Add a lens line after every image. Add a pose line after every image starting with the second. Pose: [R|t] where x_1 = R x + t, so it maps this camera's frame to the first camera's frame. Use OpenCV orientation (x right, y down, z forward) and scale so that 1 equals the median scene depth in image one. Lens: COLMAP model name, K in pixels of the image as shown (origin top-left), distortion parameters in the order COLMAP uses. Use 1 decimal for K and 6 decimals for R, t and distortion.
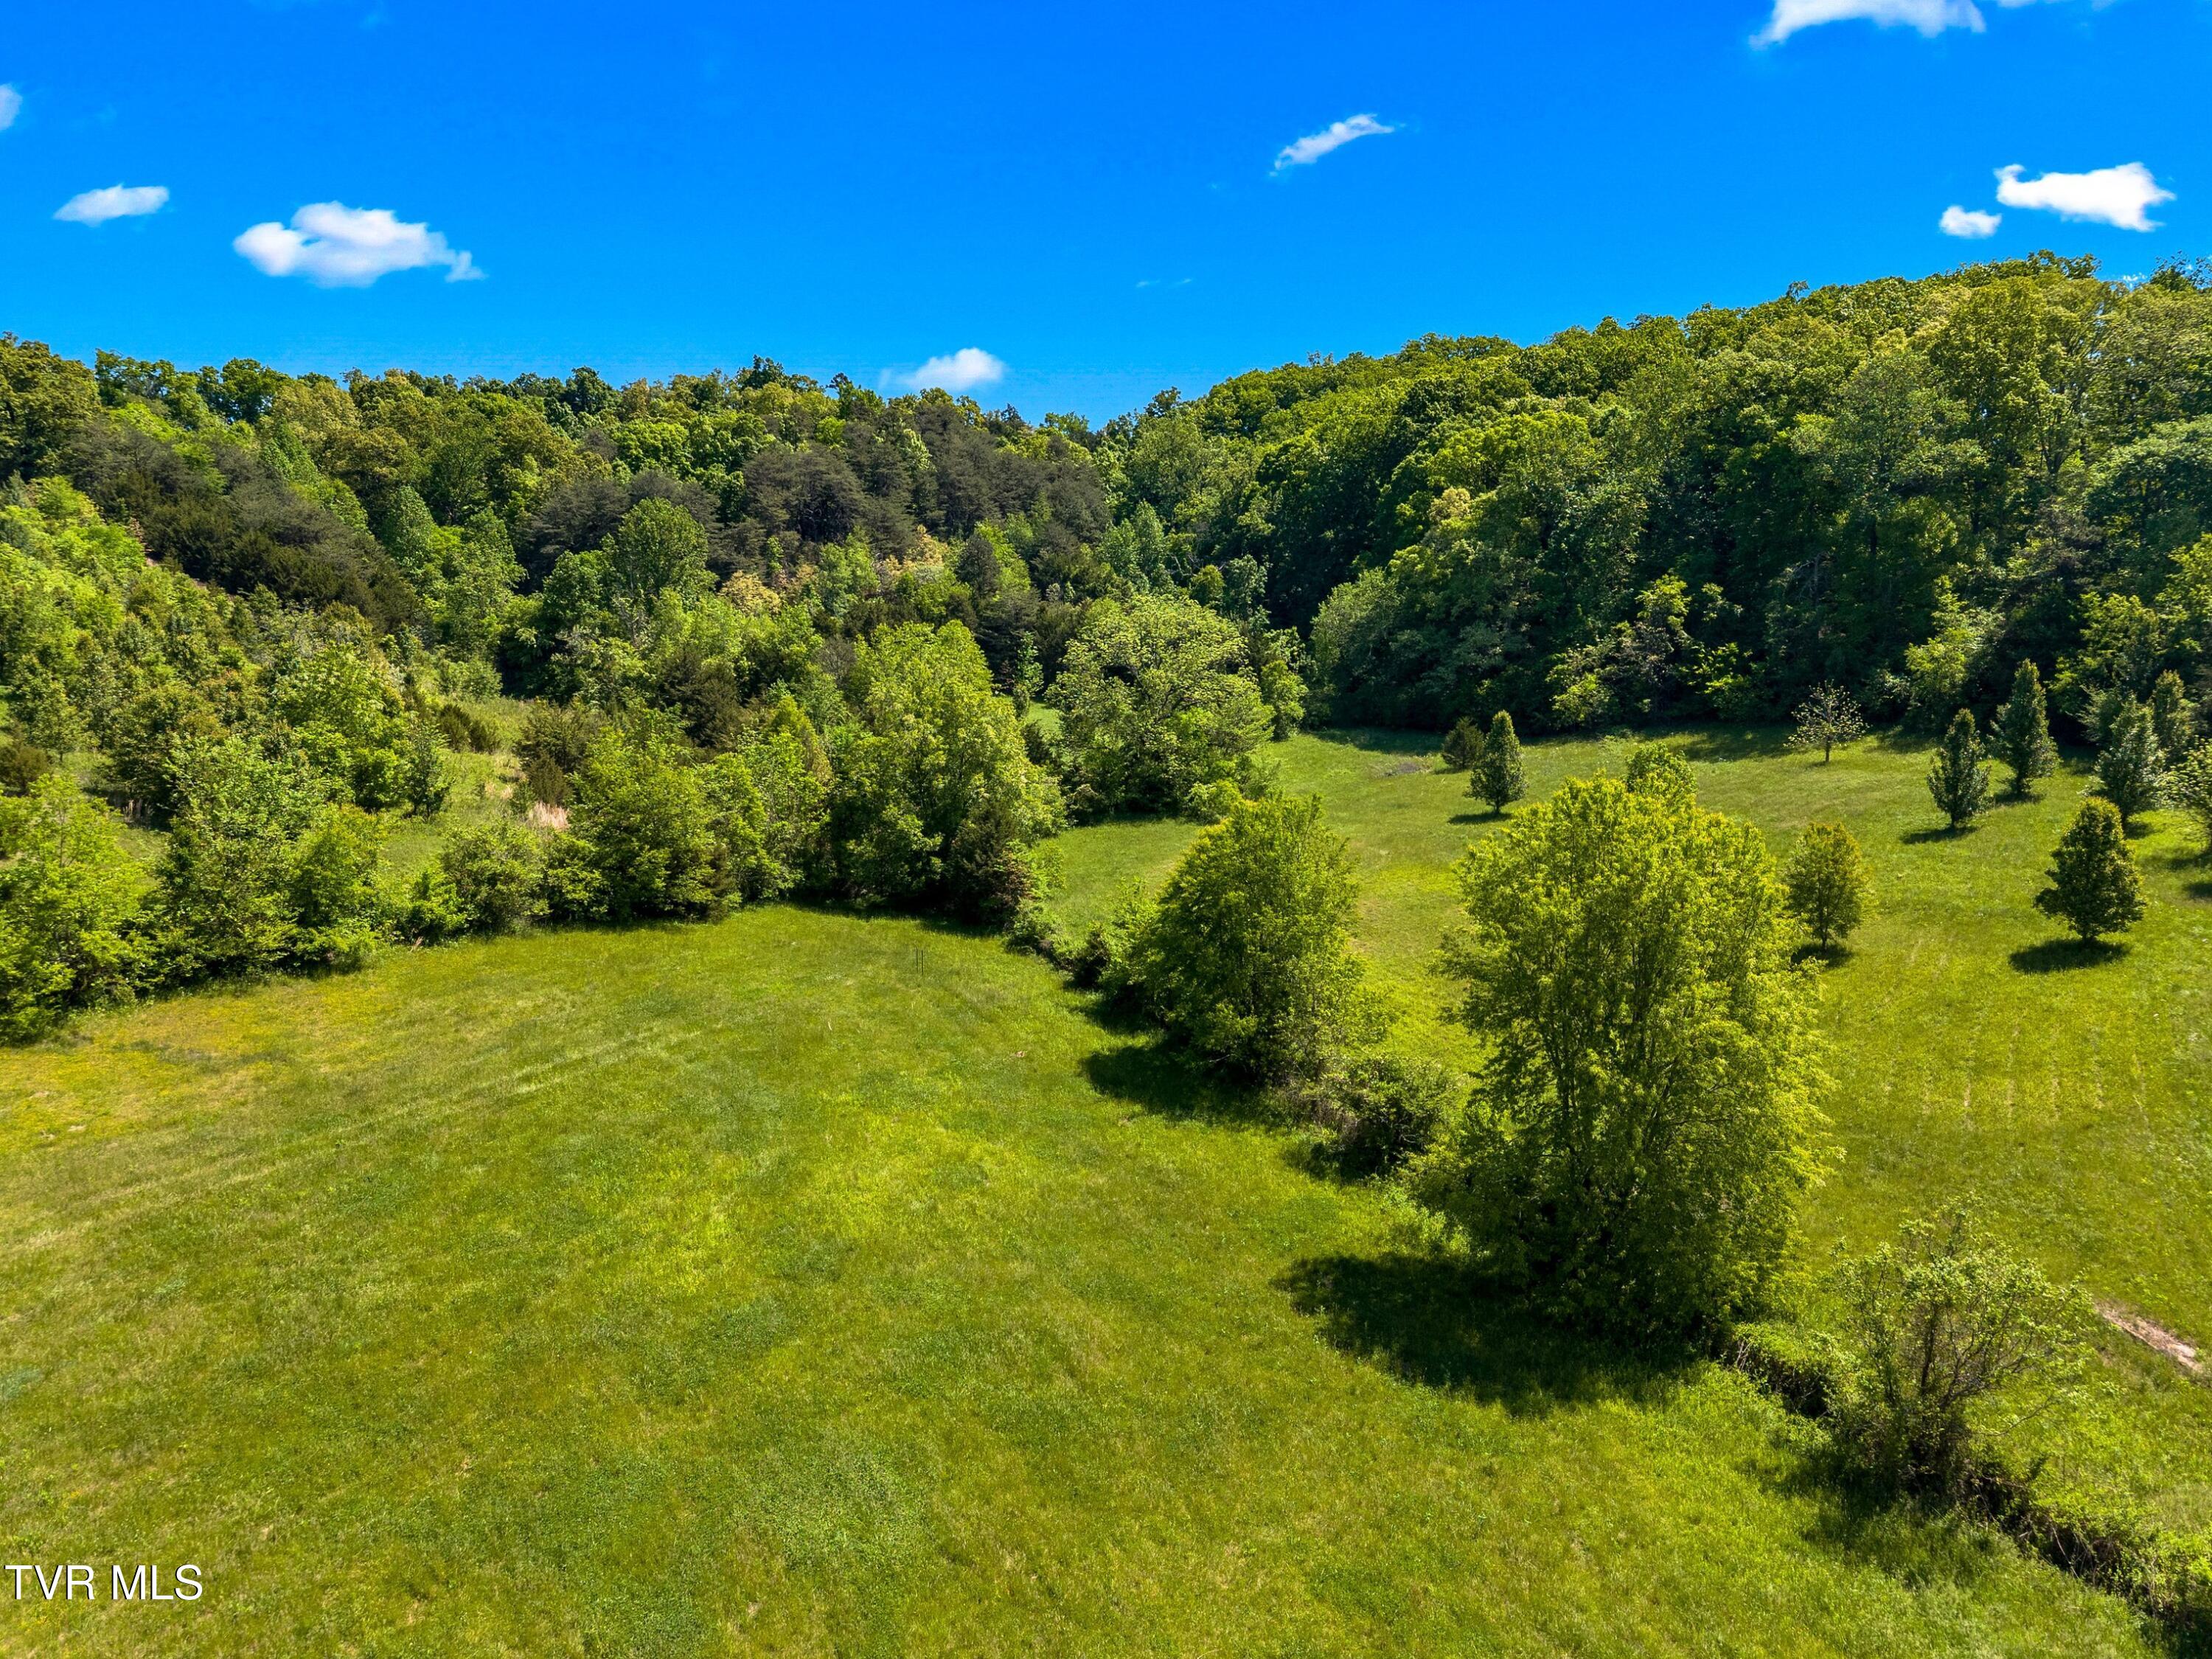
lens RADIAL K [[1484.2, 0, 1100.6], [0, 1484.2, 857.3], [0, 0, 1]] dist [0.044726, -0.050380]
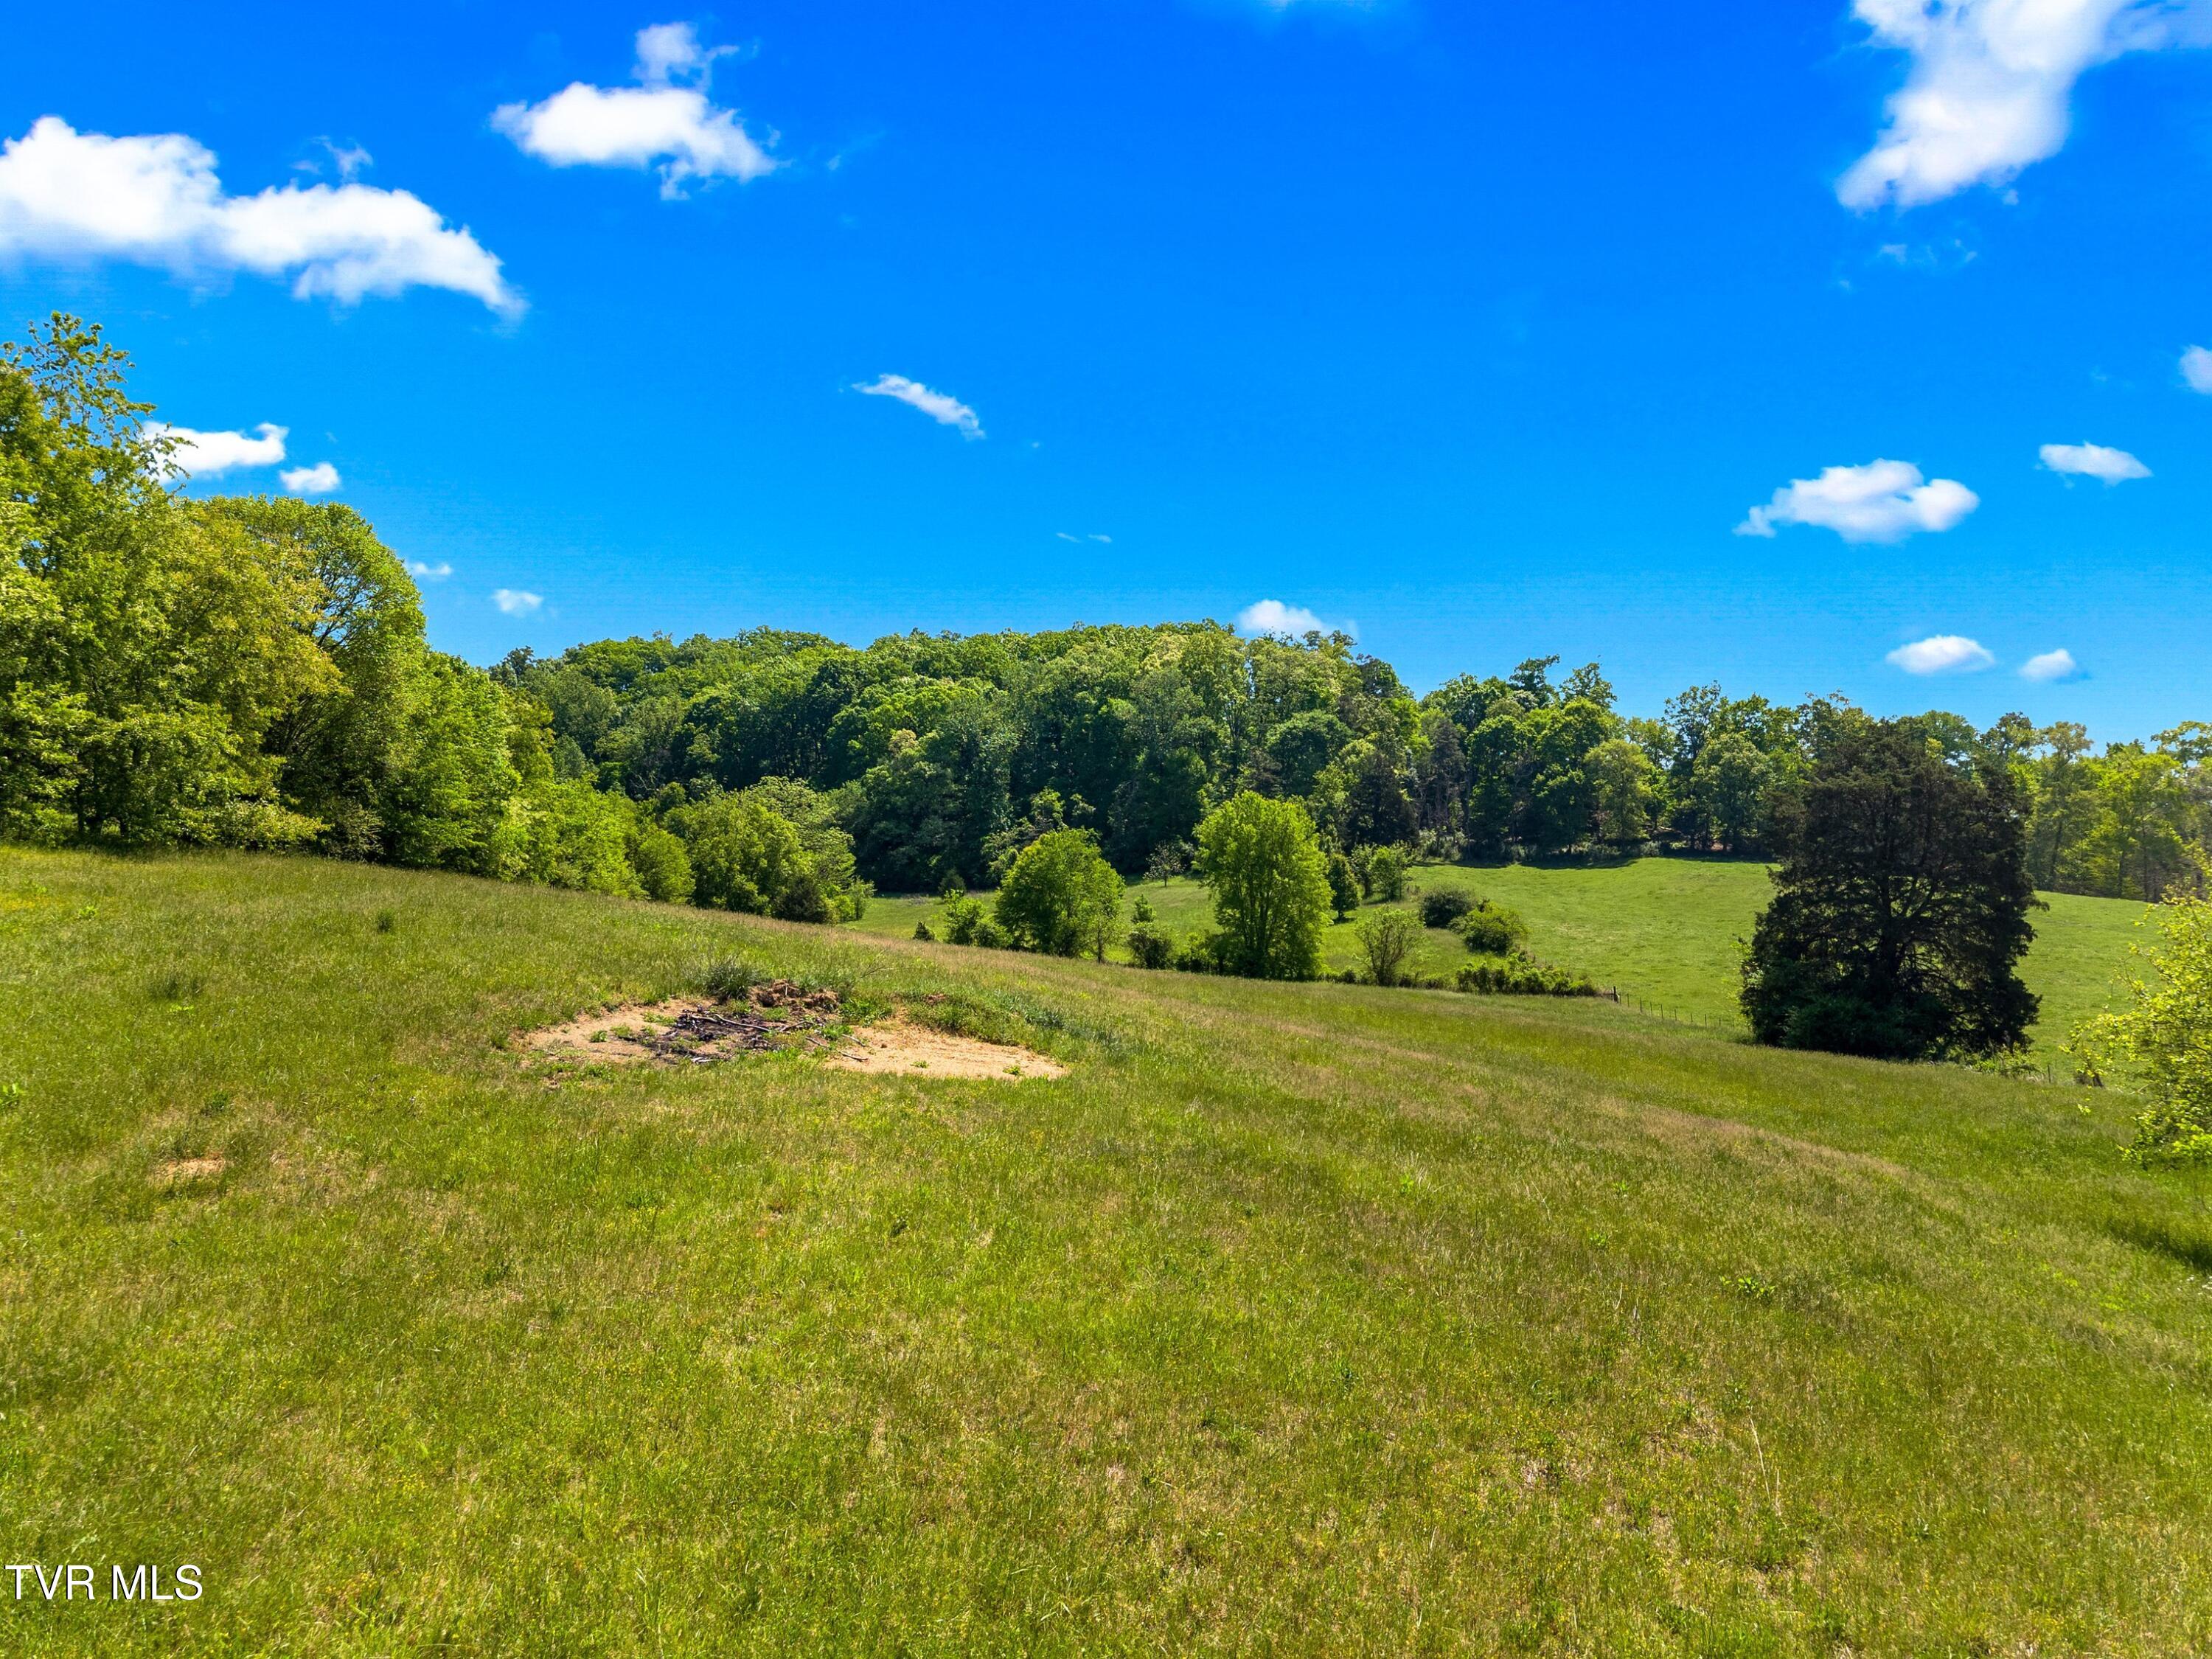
lens RADIAL K [[1484.2, 0, 1113.7], [0, 1484.2, 874.7], [0, 0, 1]] dist [0.044726, -0.050380]
pose [[0.845146, 0.012480, 0.534390, -0.474494], [0.082448, 0.984720, -0.153389, 0.176205], [-0.528139, 0.173696, 0.831203, -0.397467]]
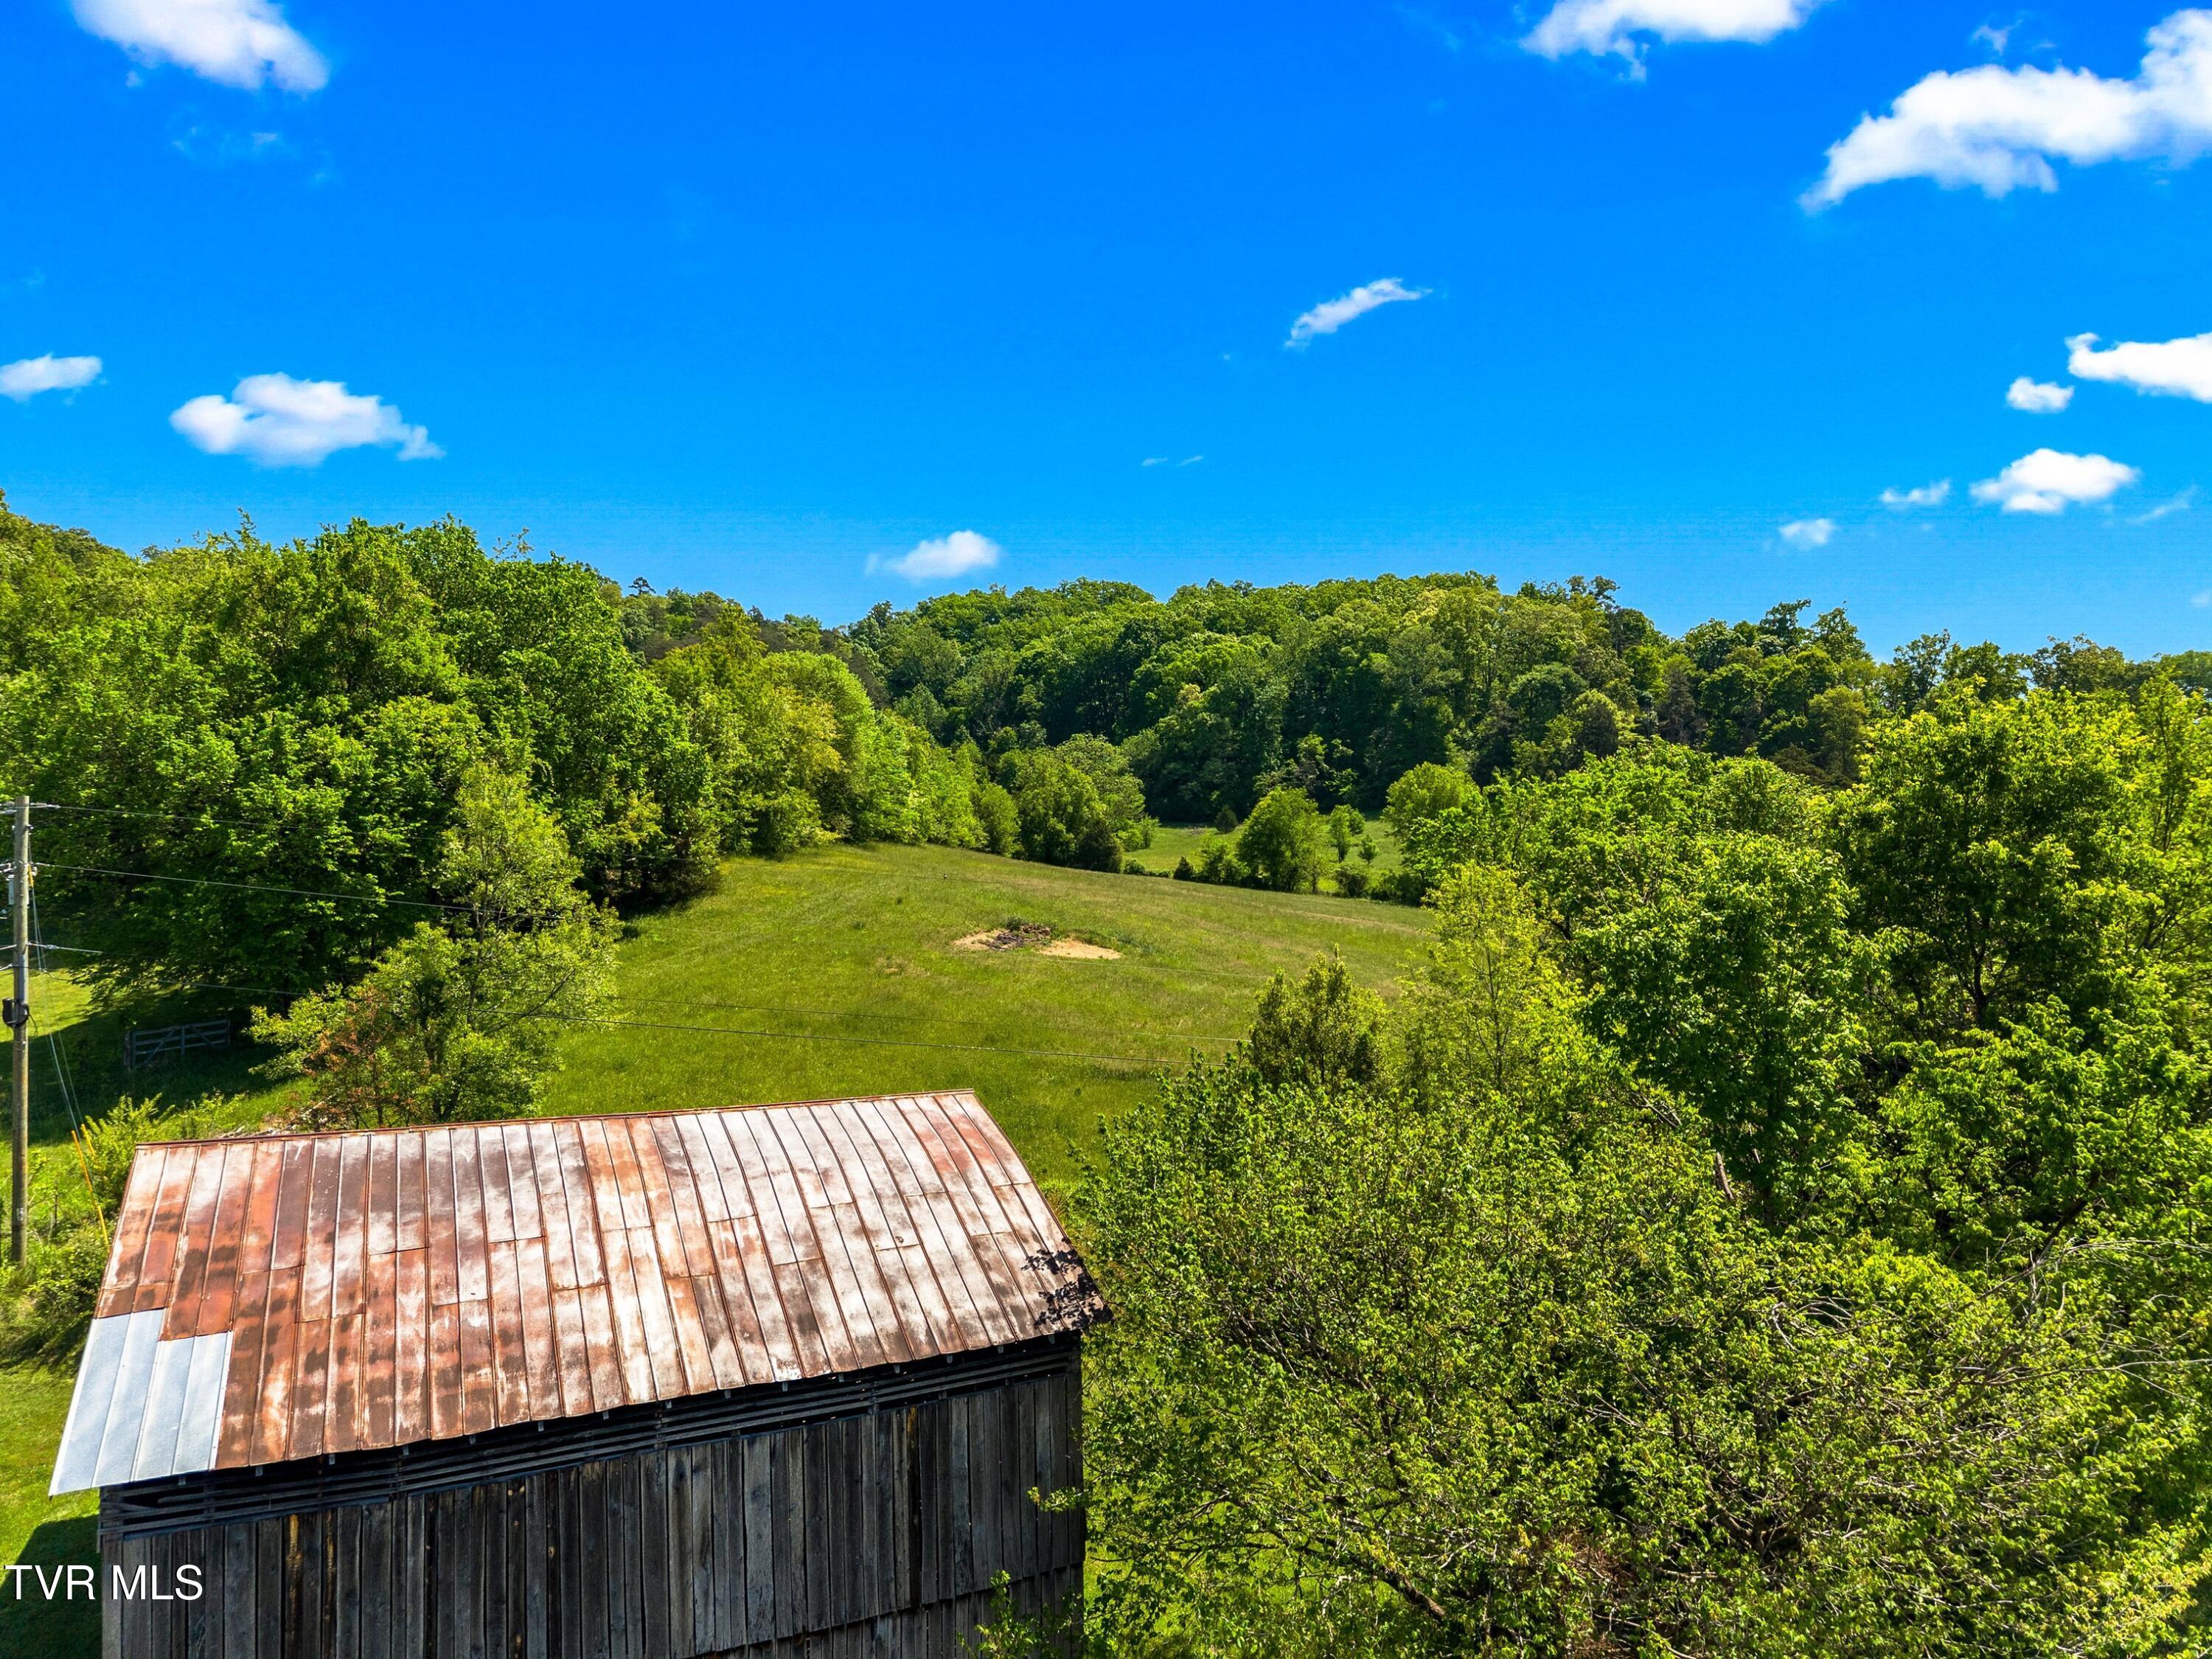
lens RADIAL K [[1484.2, 0, 1094.7], [0, 1484.2, 896.8], [0, 0, 1]] dist [0.044726, -0.050380]
pose [[0.944769, -0.011531, 0.327535, -0.565352], [0.043720, 0.994883, -0.091084, 0.197655], [-0.324809, 0.100373, 0.940438, -0.736506]]
